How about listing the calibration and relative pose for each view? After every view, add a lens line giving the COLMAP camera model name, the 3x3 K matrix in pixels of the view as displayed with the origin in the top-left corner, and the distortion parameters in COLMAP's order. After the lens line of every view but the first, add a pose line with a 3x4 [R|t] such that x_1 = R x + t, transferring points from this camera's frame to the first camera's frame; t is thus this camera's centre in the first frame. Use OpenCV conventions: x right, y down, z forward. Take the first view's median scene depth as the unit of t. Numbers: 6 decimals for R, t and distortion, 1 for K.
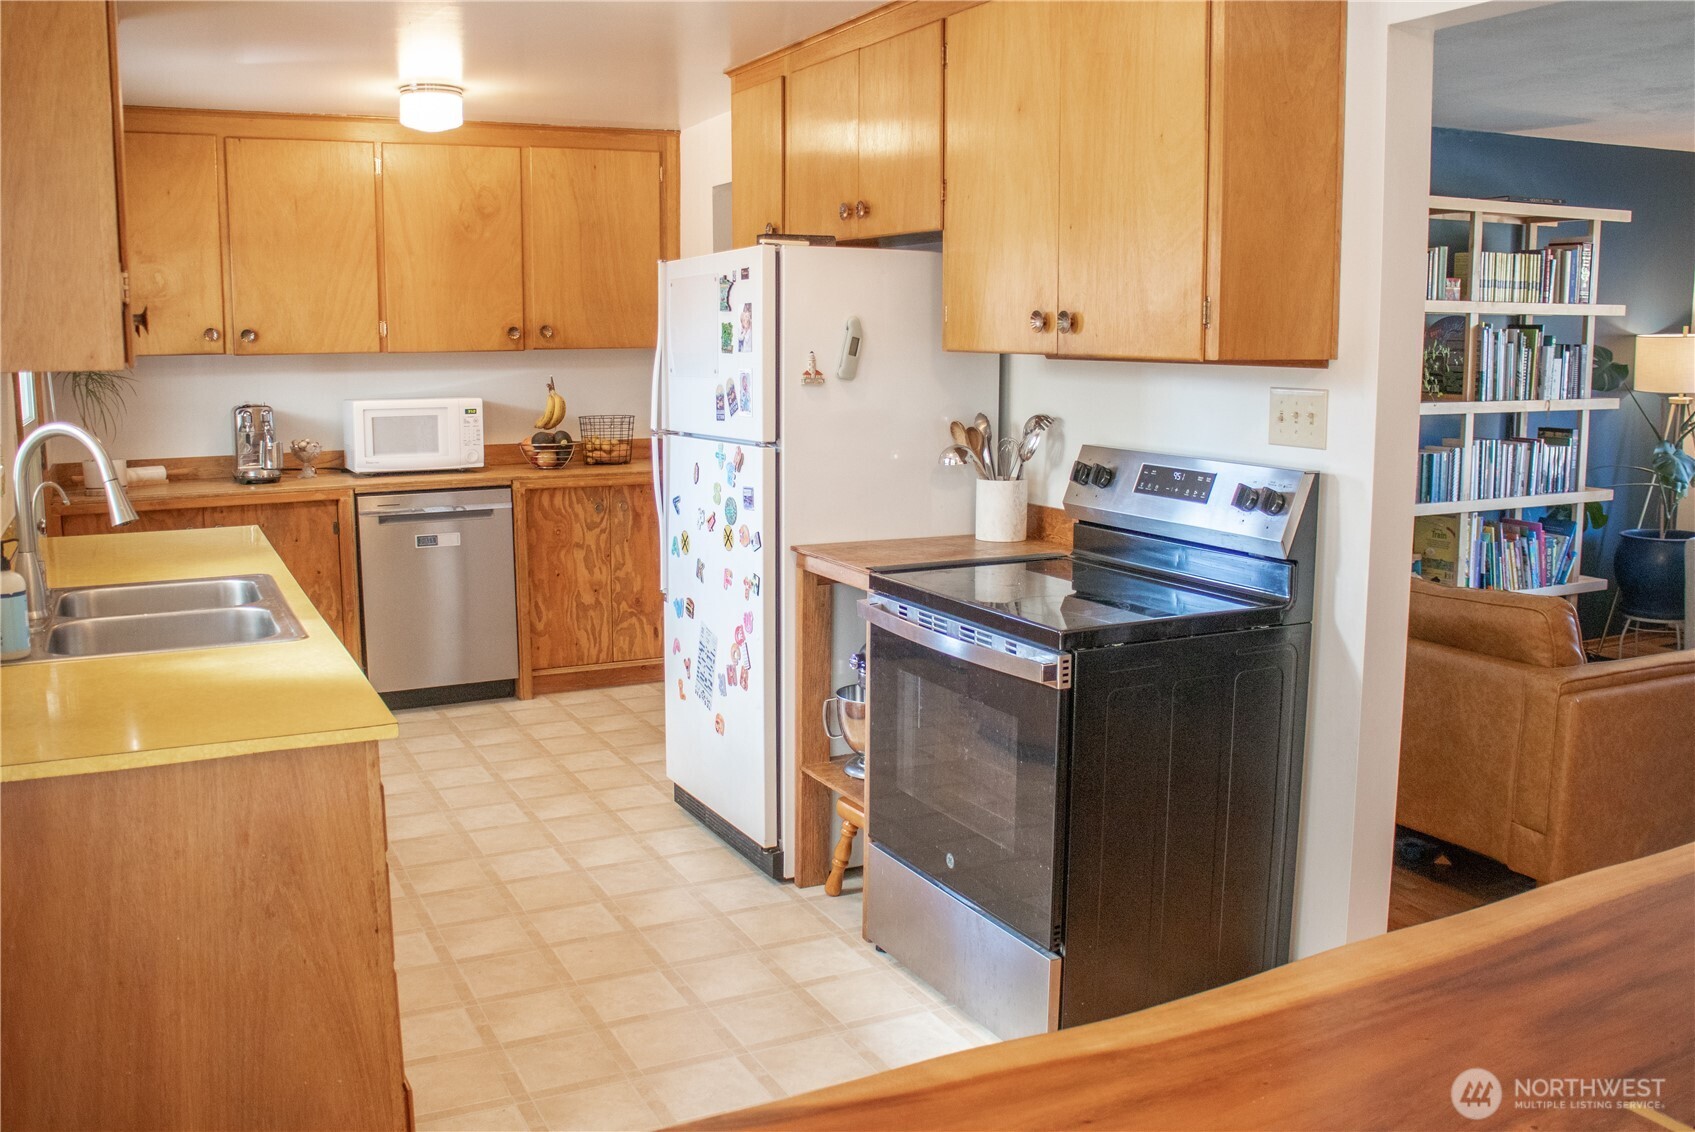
lens RADIAL K [[1468.0, 0, 883.3], [0, 1468.0, 573.8], [0, 0, 1]] dist [-0.161447, 0.102148]
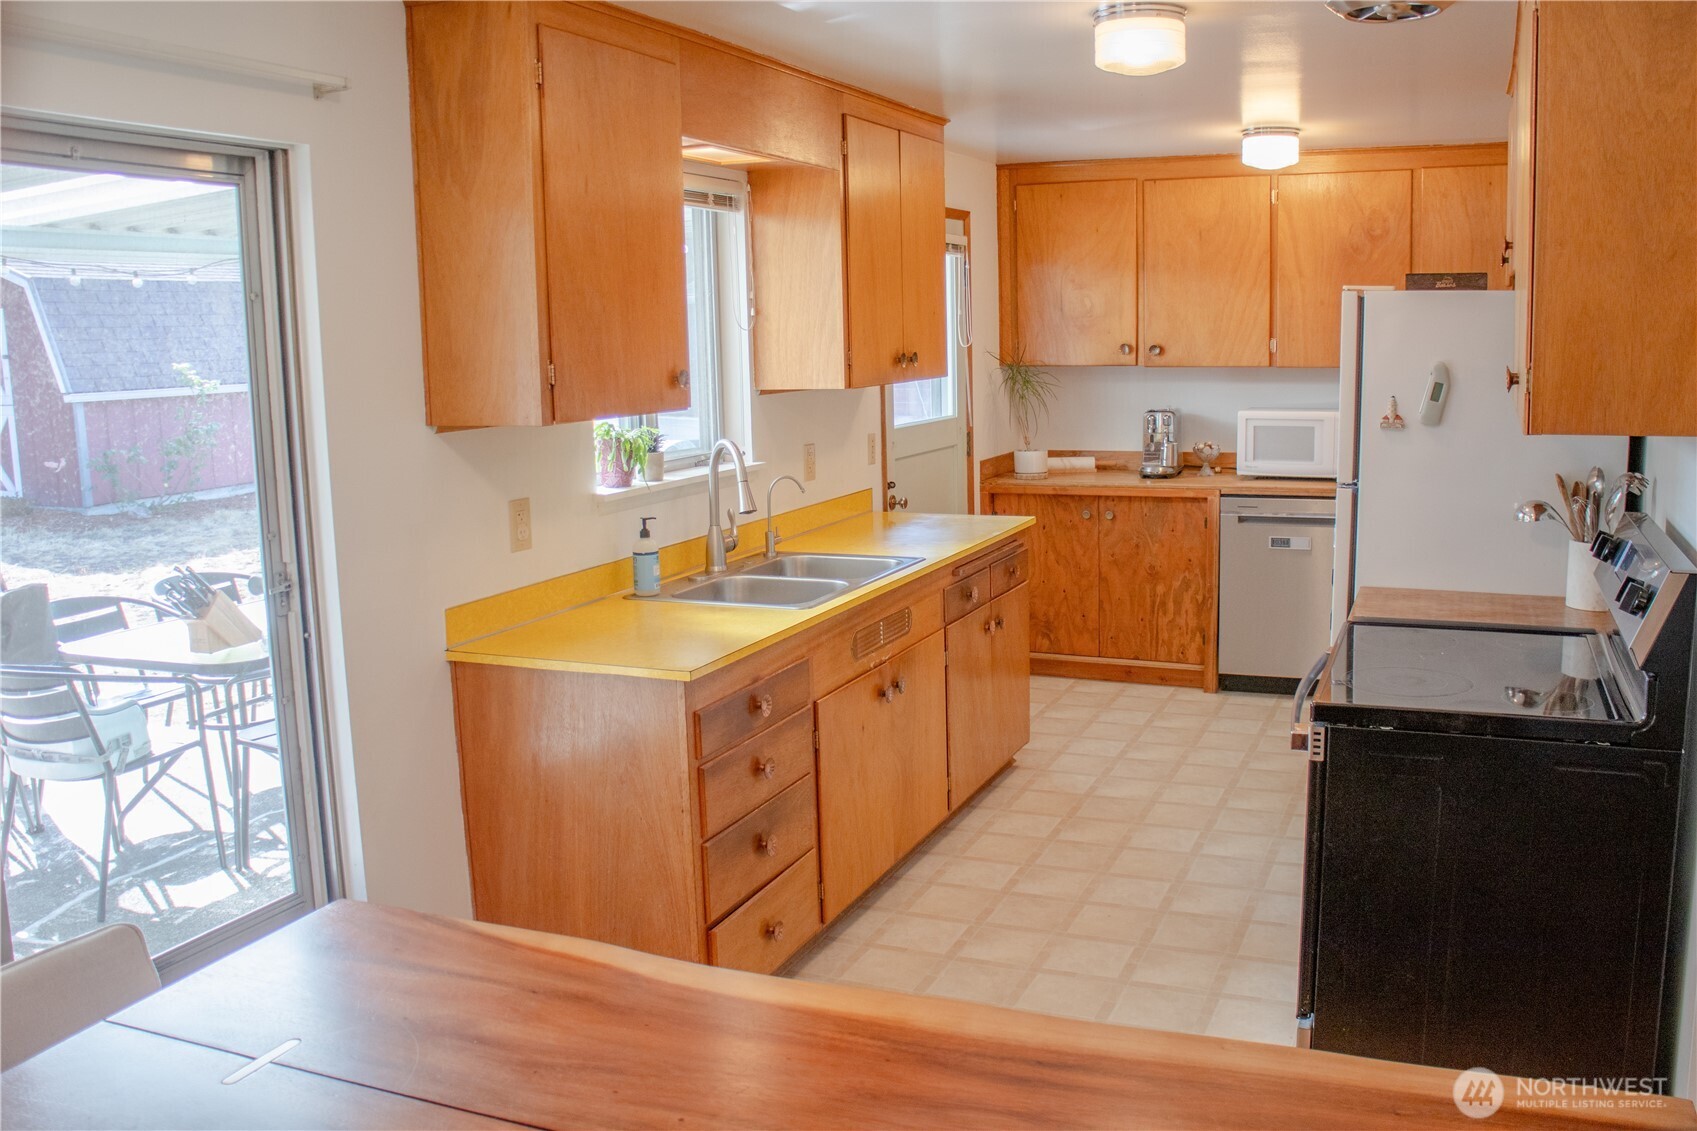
lens RADIAL K [[1469.7, 0, 884.3], [0, 1469.7, 573.3], [0, 0, 1]] dist [-0.161447, 0.102148]
pose [[0.644744, 0.112981, -0.756003, 0.330693], [-0.100546, 0.992958, 0.062644, -0.039660], [0.757757, 0.035624, 0.651563, 0.067057]]
